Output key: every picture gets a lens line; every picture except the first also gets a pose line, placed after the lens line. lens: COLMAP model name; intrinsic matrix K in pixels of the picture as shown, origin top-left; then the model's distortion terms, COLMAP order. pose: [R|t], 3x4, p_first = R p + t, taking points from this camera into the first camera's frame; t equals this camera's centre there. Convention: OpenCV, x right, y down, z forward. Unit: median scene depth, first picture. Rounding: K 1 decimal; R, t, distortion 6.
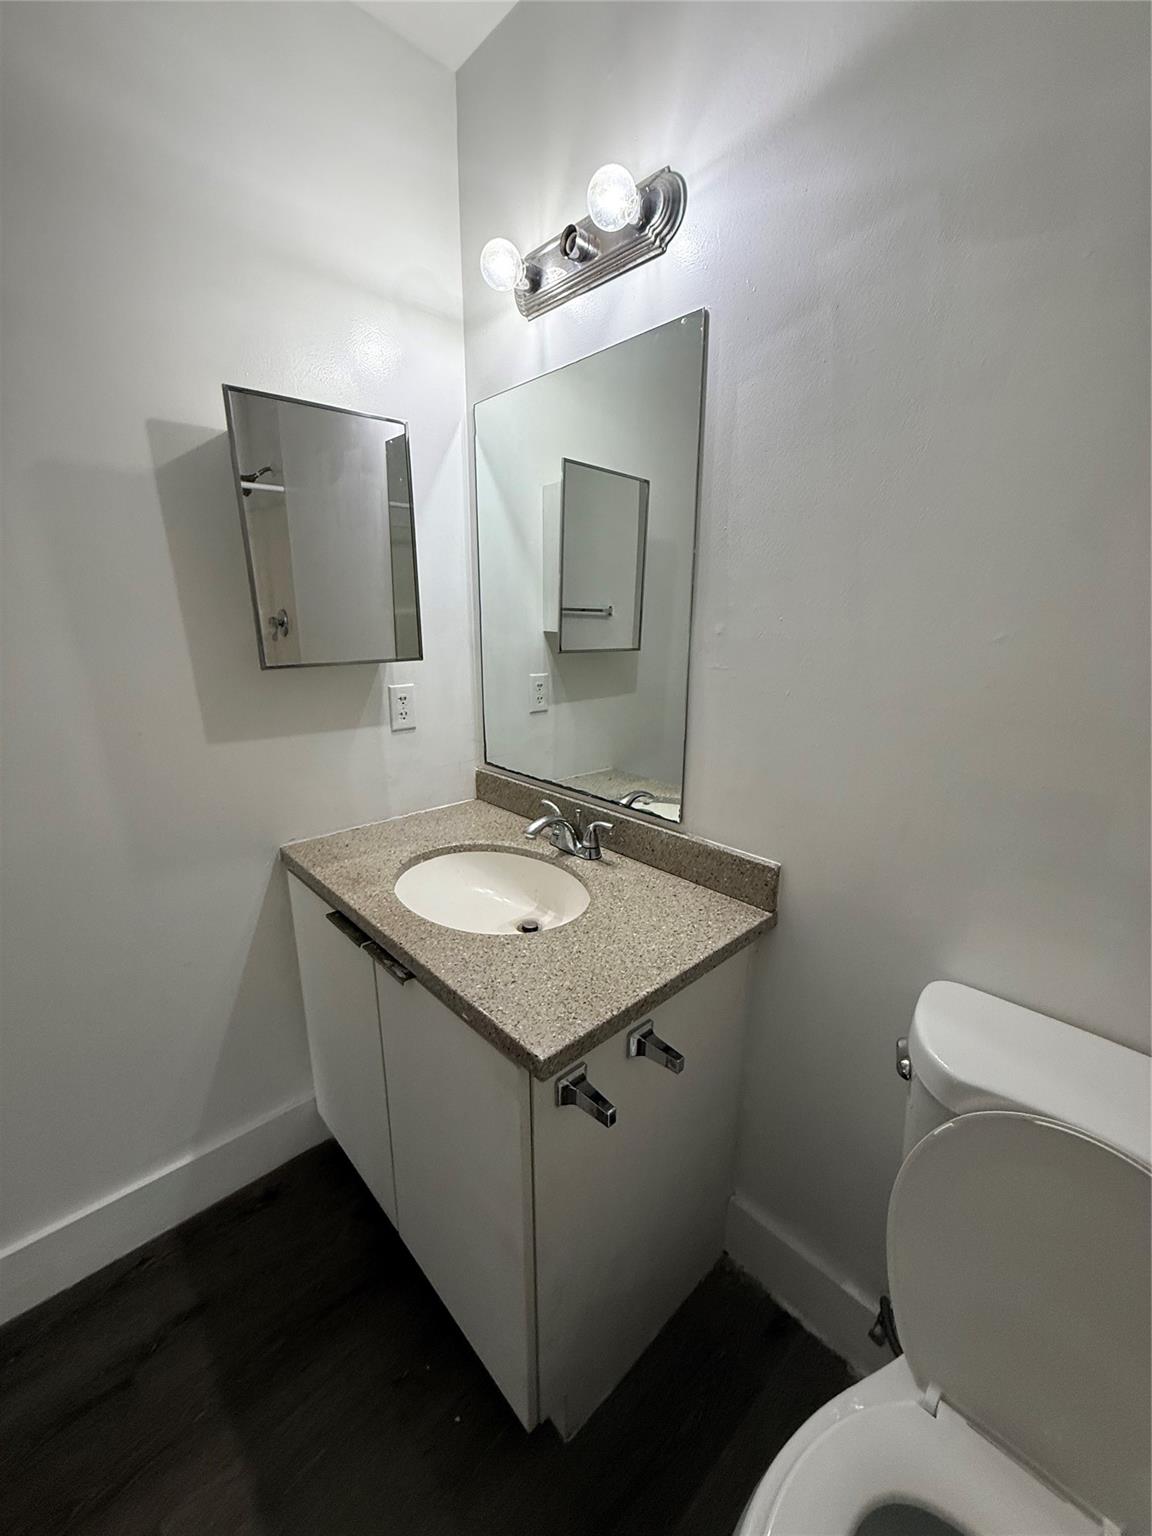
lens RADIAL K [[611.7, 0, 575.3], [0, 611.7, 760.2], [0, 0, 1]] dist [-0.000954, 0.000145]
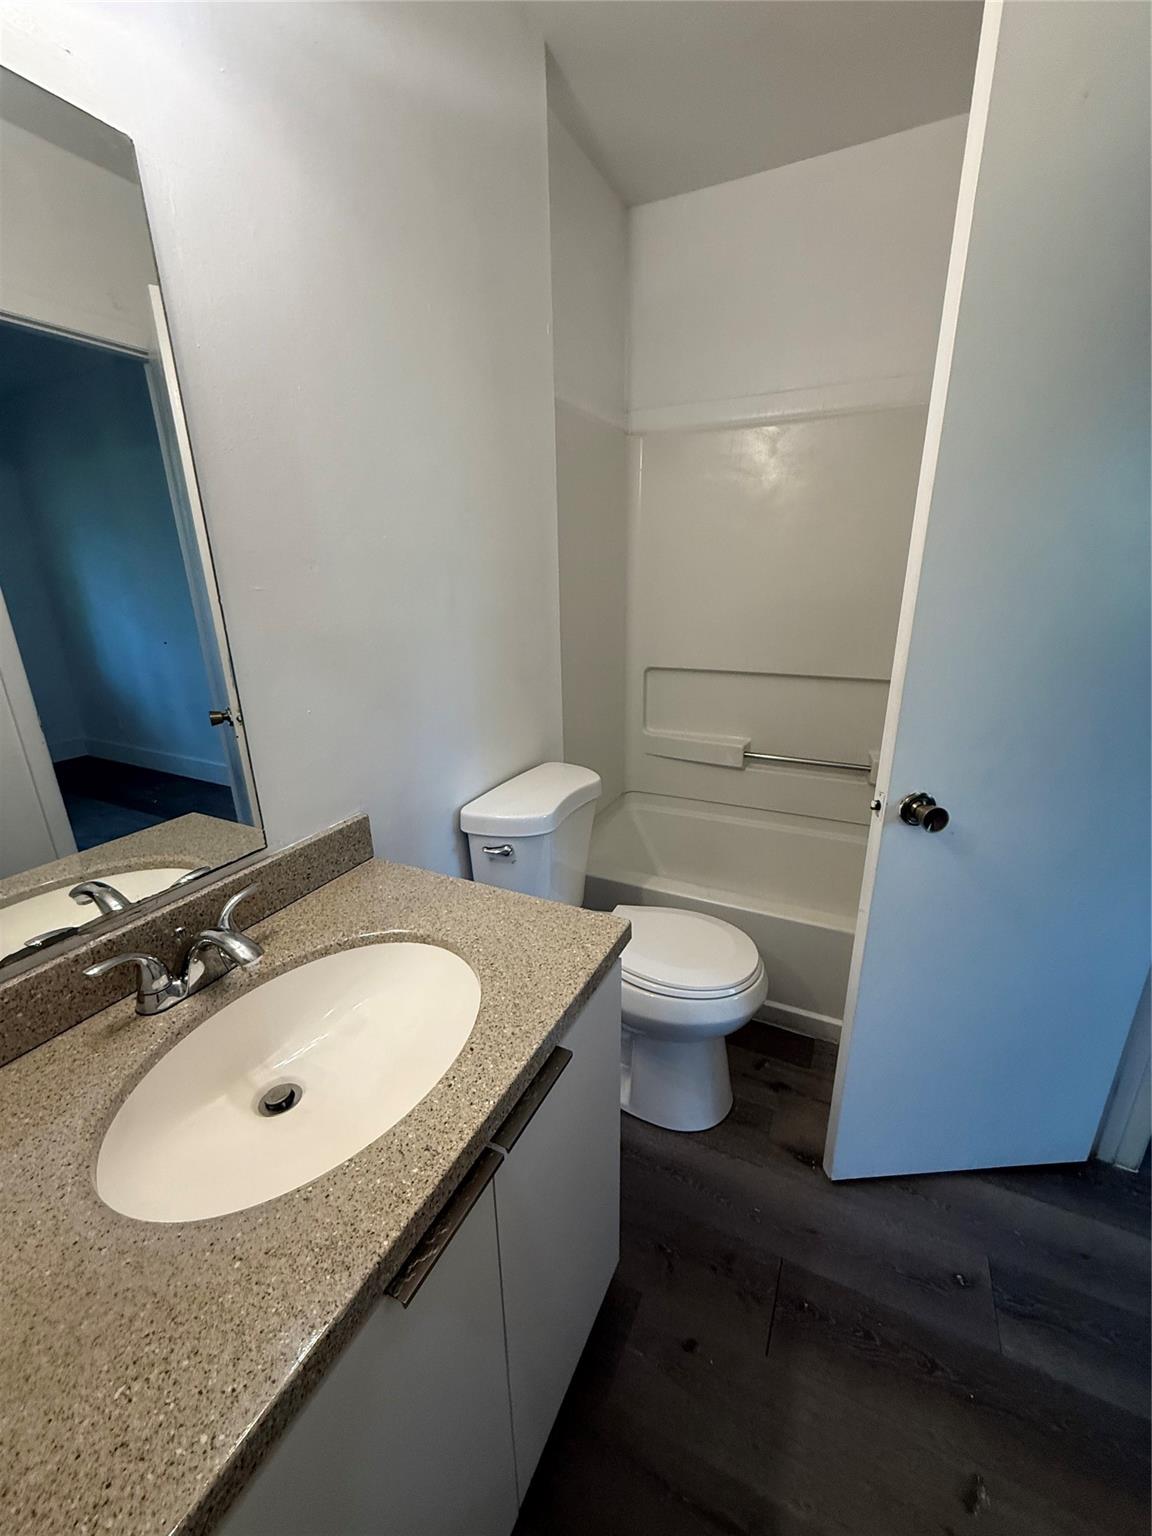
lens RADIAL K [[611.3, 0, 580.5], [0, 611.3, 763.9], [0, 0, 1]] dist [0.001067, 0.000043]
pose [[-0.356182, -0.282725, 0.890618, -0.695009], [0.236823, 0.894694, 0.378731, -0.203199], [-0.903908, 0.345816, -0.251718, 0.853306]]
